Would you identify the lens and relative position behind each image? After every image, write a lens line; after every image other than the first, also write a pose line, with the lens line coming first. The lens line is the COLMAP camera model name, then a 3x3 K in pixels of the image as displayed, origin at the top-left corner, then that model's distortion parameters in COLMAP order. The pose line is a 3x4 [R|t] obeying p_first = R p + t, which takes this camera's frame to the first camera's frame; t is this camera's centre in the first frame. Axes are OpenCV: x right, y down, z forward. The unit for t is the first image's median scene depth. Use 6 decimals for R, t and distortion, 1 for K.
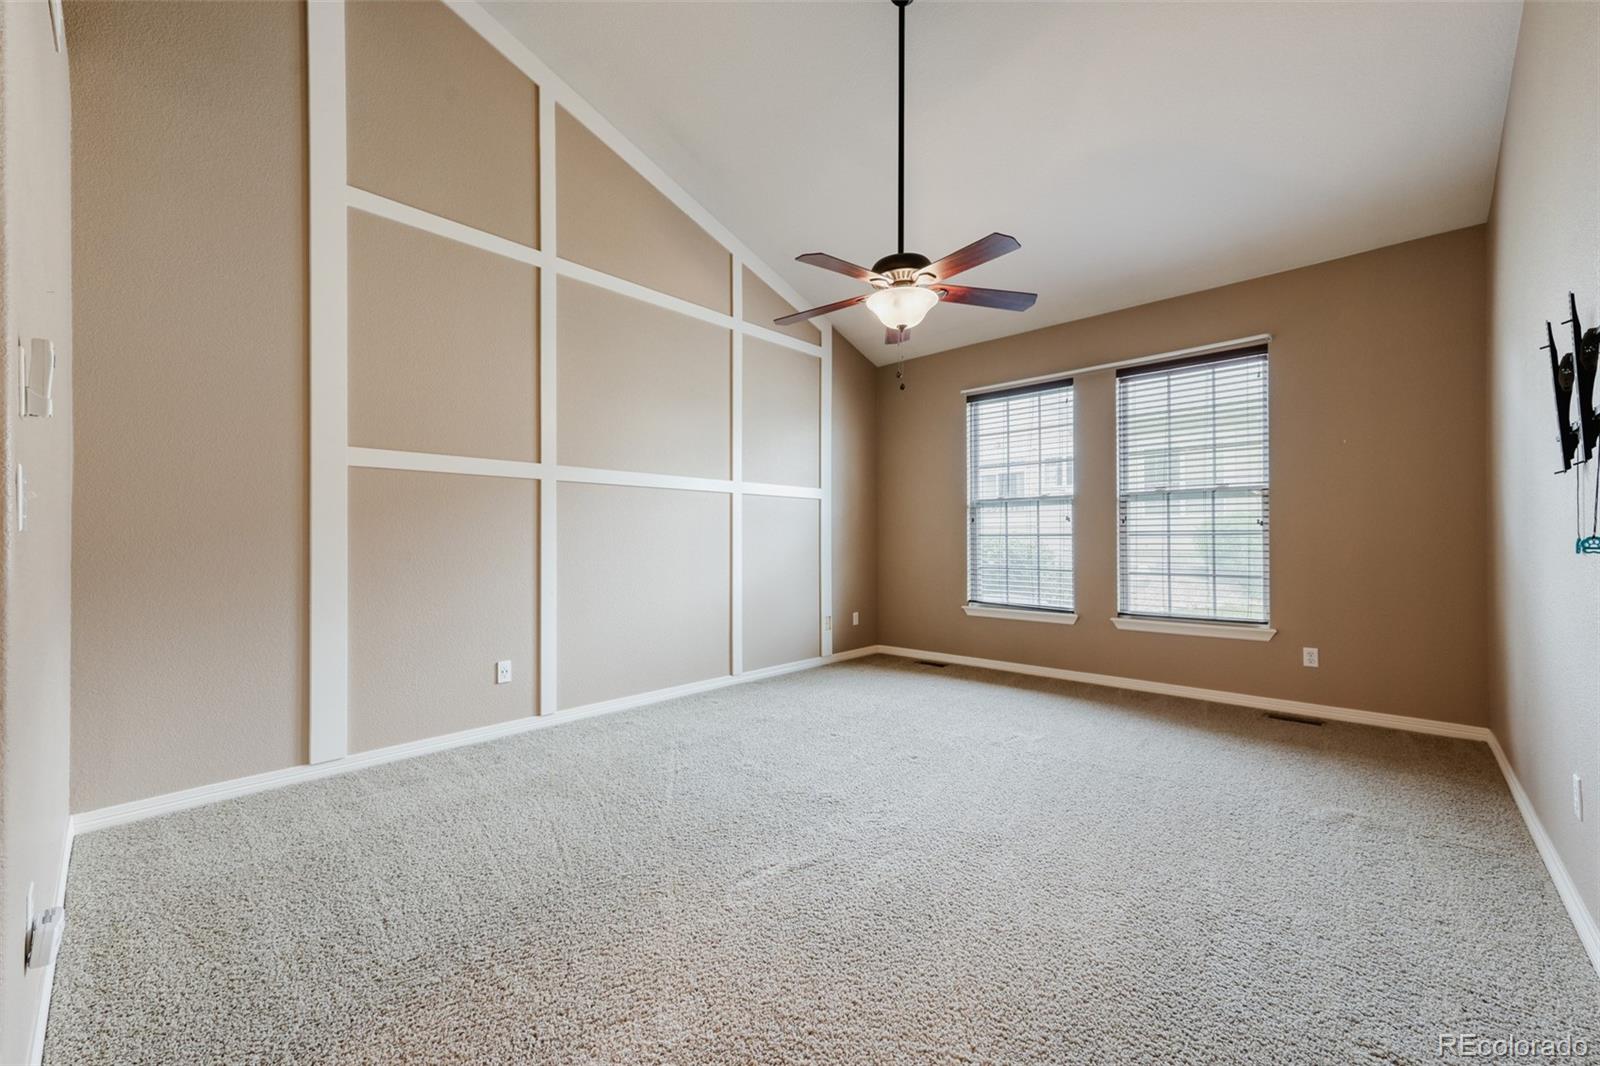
lens RADIAL K [[629.5, 0, 794.4], [0, 629.5, 536.6], [0, 0, 1]] dist [0.003854, -0.000106]
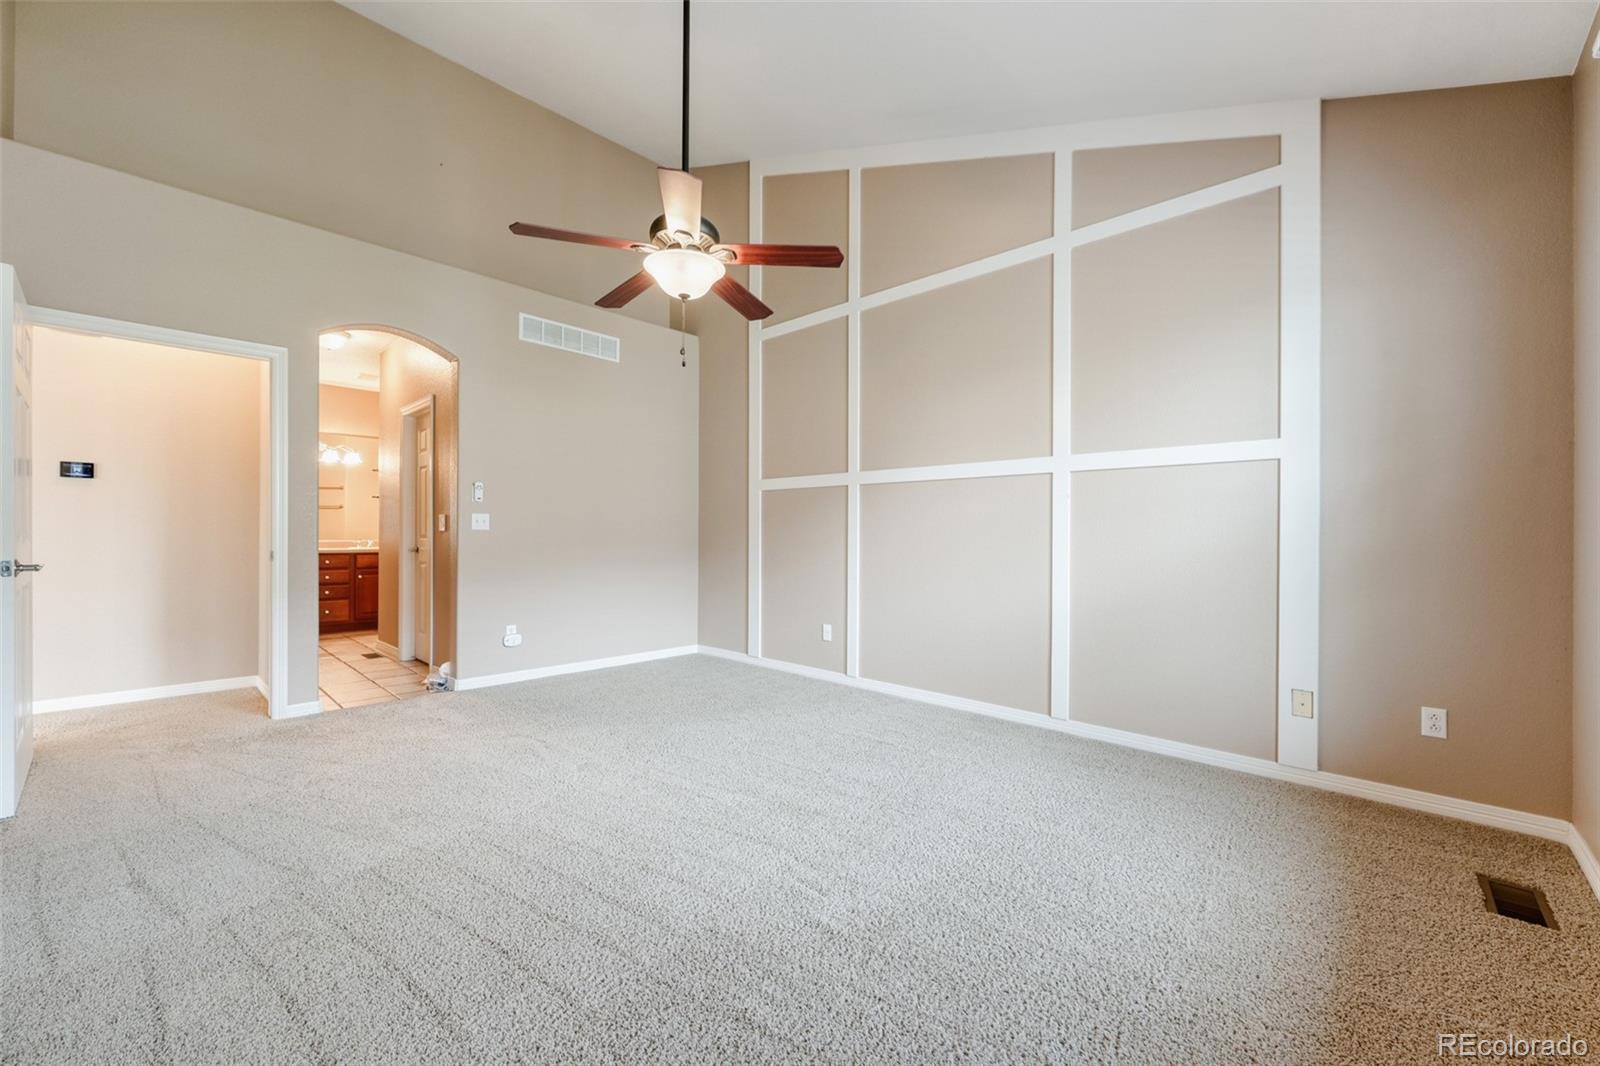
lens RADIAL K [[629.5, 0, 794.4], [0, 629.5, 536.6], [0, 0, 1]] dist [0.003854, -0.000106]
pose [[-0.009169, 0.006716, -0.999935, 0.825641], [-0.000950, 0.999977, 0.006725, 0.002311], [0.999958, 0.001012, -0.009163, 0.887633]]
